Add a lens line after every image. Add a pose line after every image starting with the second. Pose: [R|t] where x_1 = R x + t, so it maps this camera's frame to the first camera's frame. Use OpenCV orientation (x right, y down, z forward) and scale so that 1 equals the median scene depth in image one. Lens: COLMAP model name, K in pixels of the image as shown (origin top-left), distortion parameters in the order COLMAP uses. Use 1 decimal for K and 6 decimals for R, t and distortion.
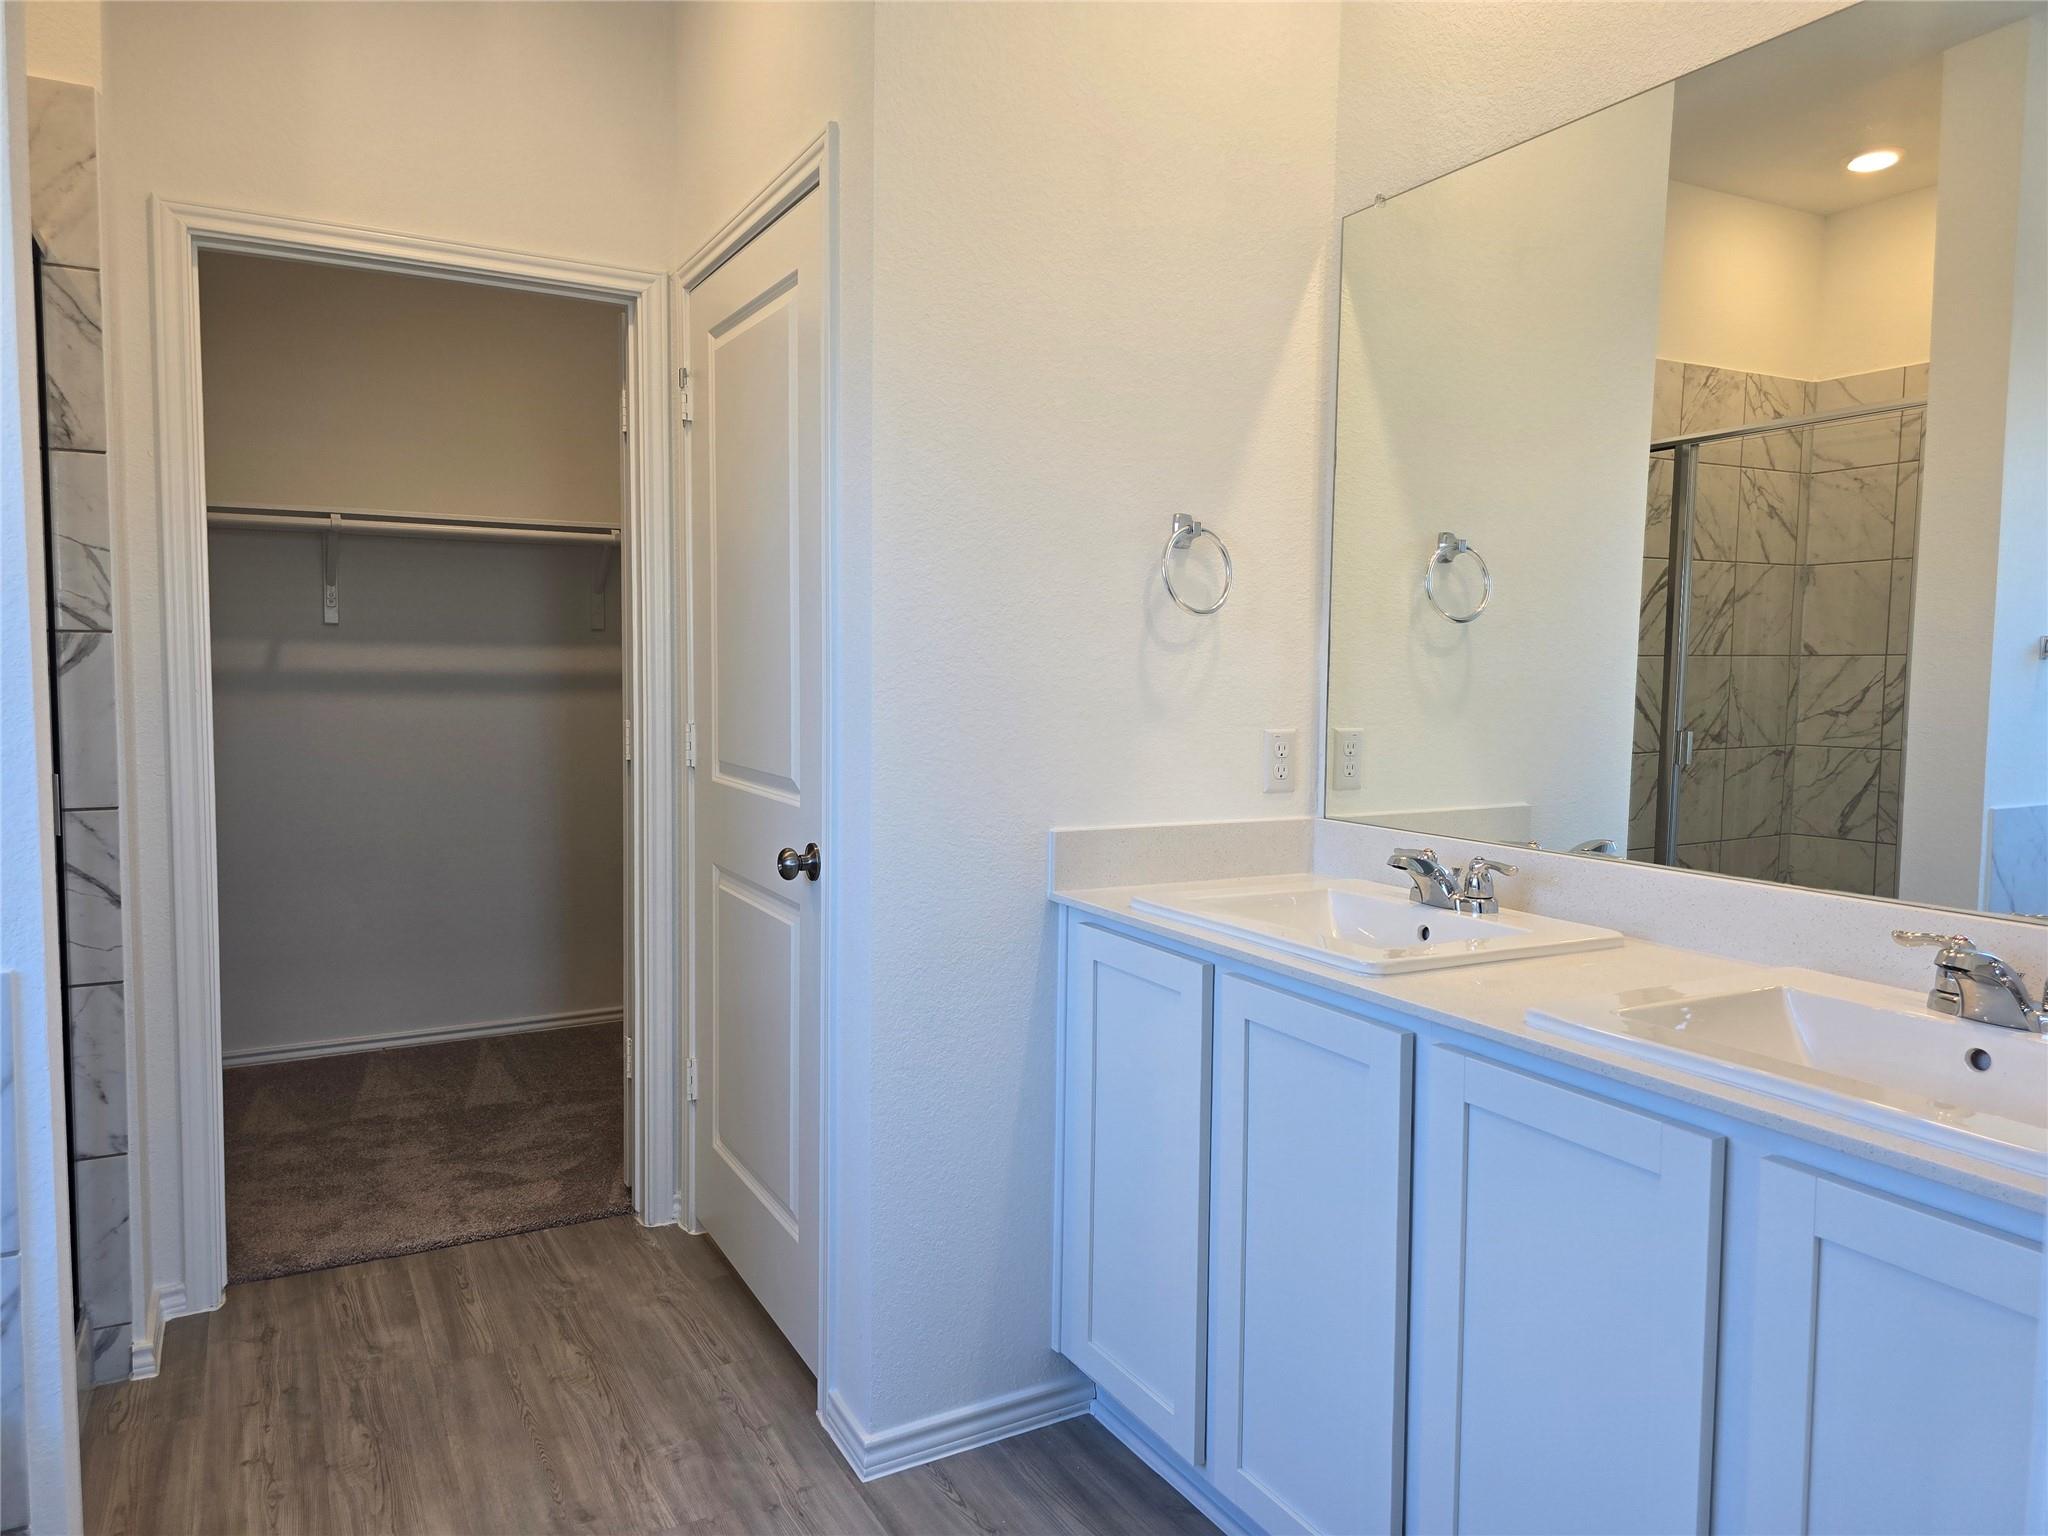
lens RADIAL K [[1354.5, 0, 1022.8], [0, 1354.5, 764.4], [0, 0, 1]] dist [0.066791, -0.055216]
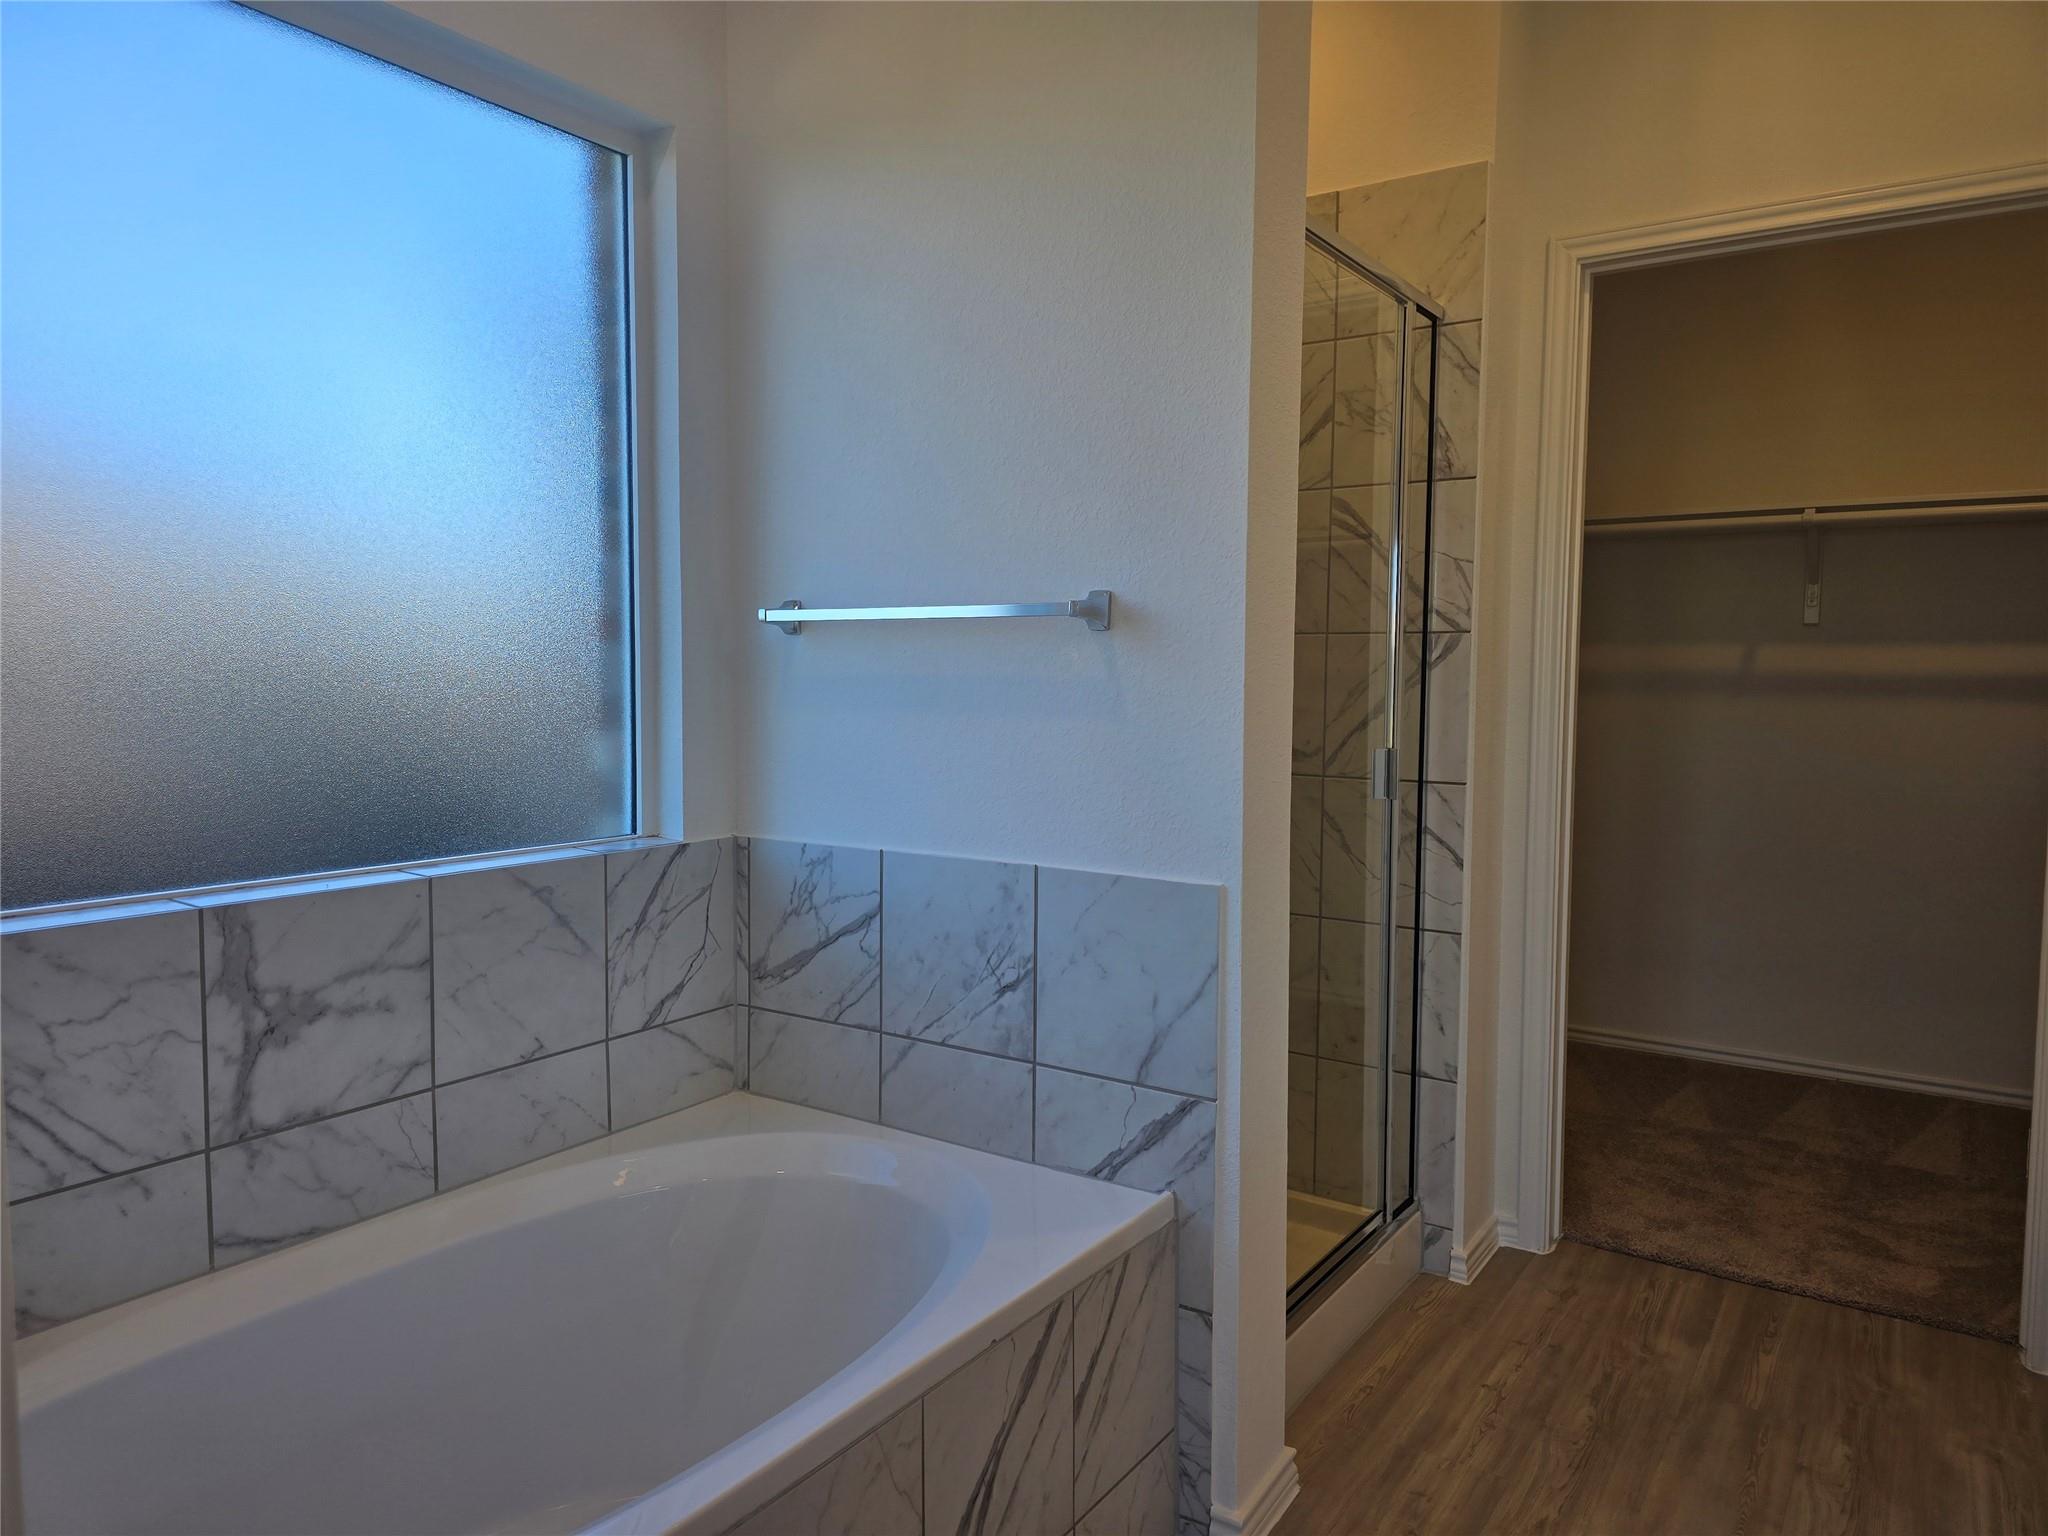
lens RADIAL K [[1361.0, 0, 1024.0], [0, 1361.0, 768.0], [0, 0, 1]] dist [0.056526, -0.052493]
pose [[0.459831, 0.056976, -0.886177, 0.178306], [-0.064647, 0.997439, 0.030584, 0.006485], [0.885650, 0.043225, 0.462337, 0.128274]]
